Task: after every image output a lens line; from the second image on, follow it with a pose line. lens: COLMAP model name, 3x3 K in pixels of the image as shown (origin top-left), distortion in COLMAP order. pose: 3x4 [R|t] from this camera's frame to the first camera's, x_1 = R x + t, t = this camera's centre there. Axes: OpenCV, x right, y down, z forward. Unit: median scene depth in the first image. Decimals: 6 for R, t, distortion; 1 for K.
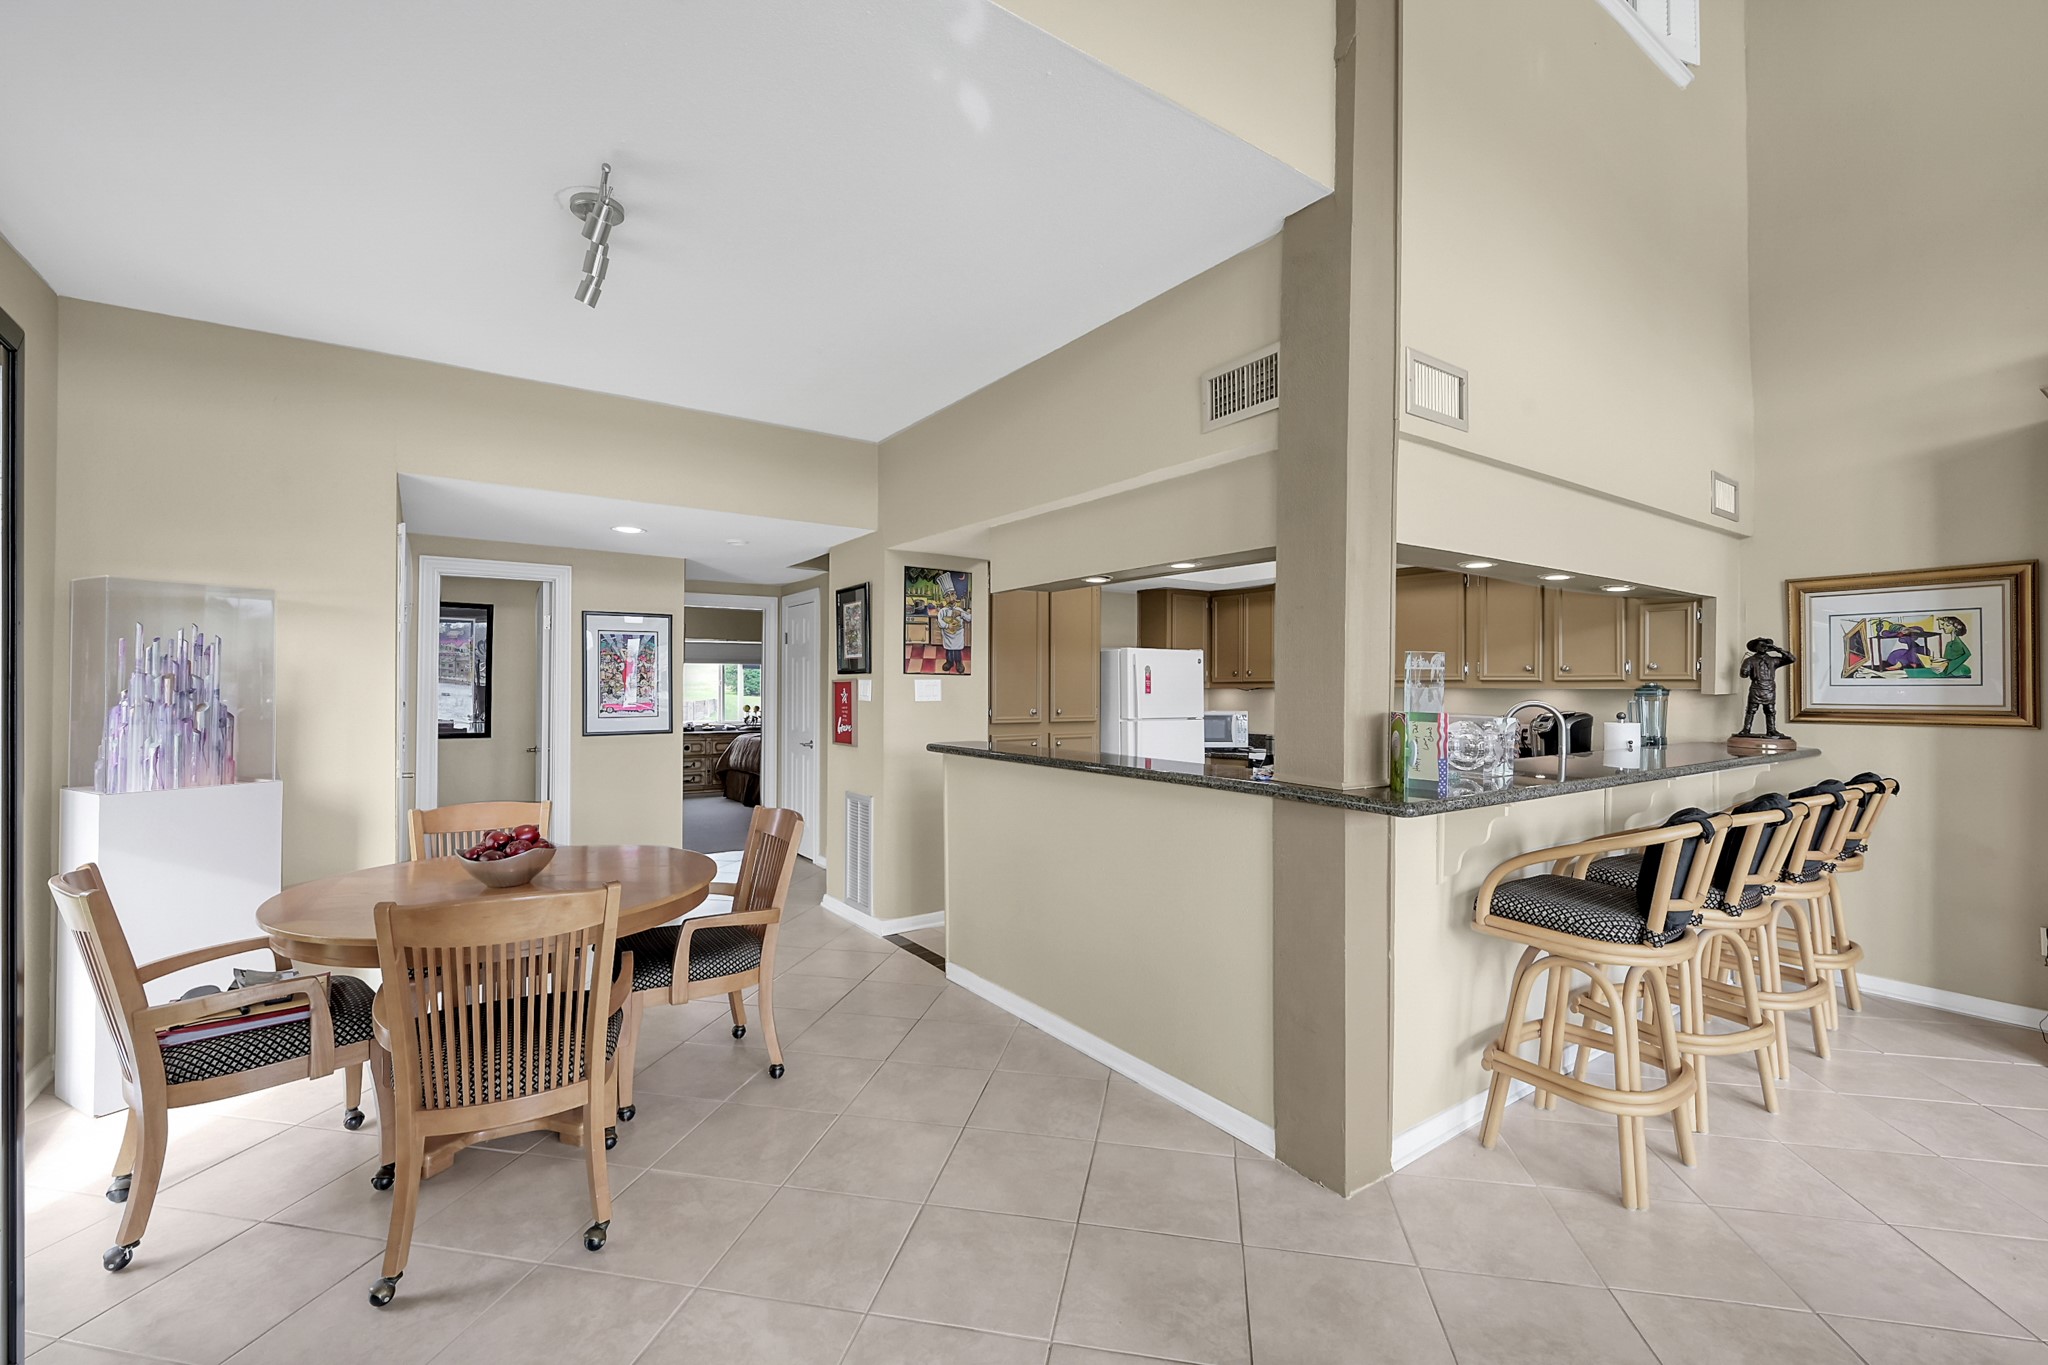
lens RADIAL K [[867.1, 0, 1030.4], [0, 867.1, 686.8], [0, 0, 1]] dist [-0.009682, 0.004260]
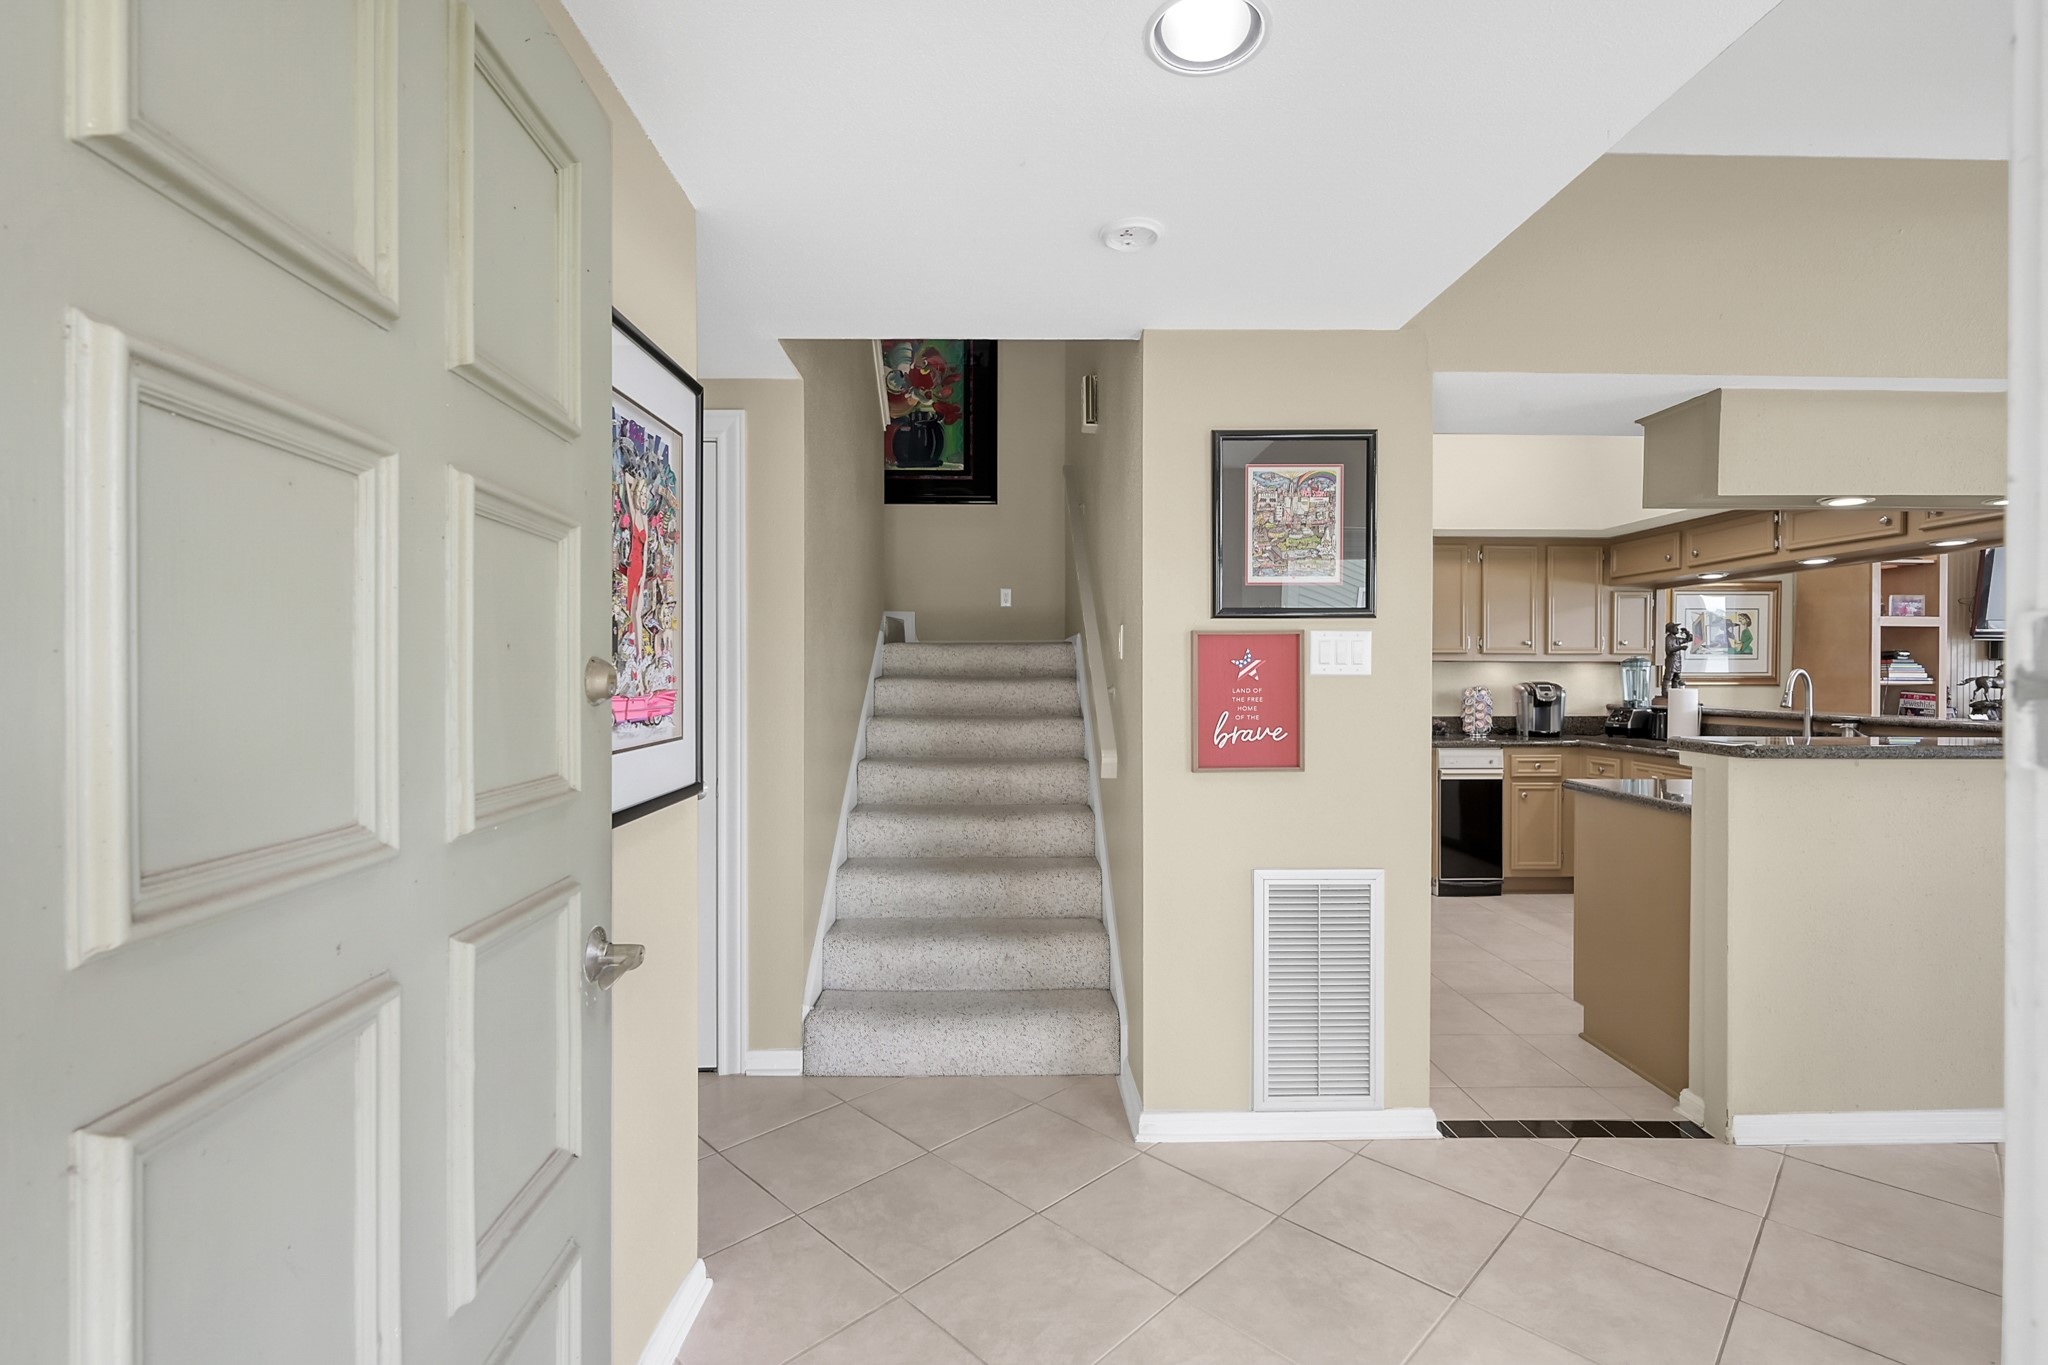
lens RADIAL K [[956.5, 0, 1024.0], [0, 956.5, 682.5], [0, 0, 1]] dist [-0.000855, -0.000152]
pose [[0.523443, -0.006400, 0.852037, -1.011297], [0.005597, 0.999976, 0.004072, 0.025226], [-0.852042, 0.002637, 0.523467, 1.182234]]
